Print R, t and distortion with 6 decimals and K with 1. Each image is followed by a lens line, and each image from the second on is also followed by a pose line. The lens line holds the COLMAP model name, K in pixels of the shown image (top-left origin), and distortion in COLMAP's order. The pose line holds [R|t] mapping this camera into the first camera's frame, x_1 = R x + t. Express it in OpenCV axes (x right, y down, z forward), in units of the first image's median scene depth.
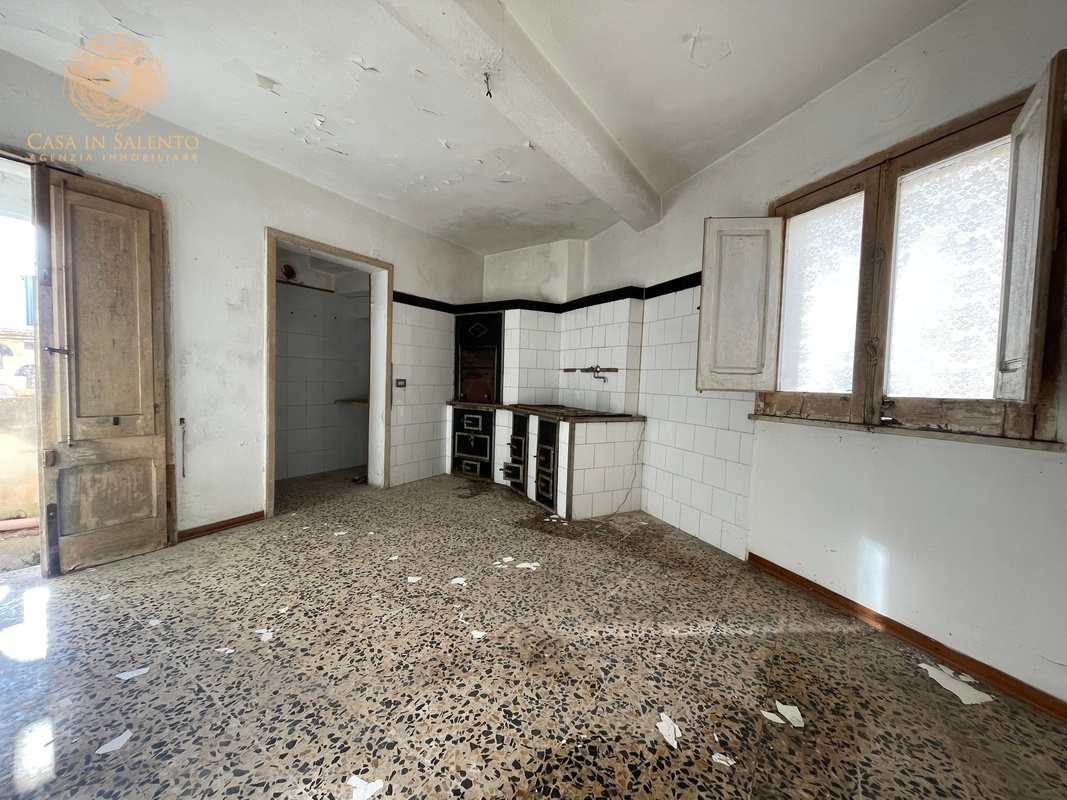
lens RADIAL K [[428.1, 0, 539.8], [0, 428.1, 396.1], [0, 0, 1]] dist [-0.003965, -0.000054]
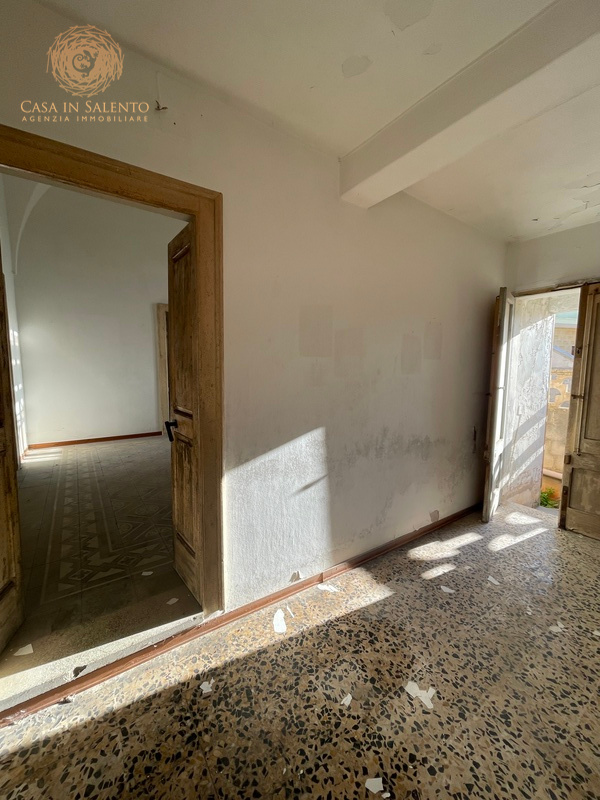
lens RADIAL K [[321.0, 0, 295.4], [0, 321.0, 397.0], [0, 0, 1]] dist [-0.003965, -0.000054]
pose [[-0.371736, 0.057582, -0.926551, 0.706995], [-0.068792, 0.993622, 0.089350, -0.236761], [0.925786, 0.096954, -0.365404, 0.750556]]
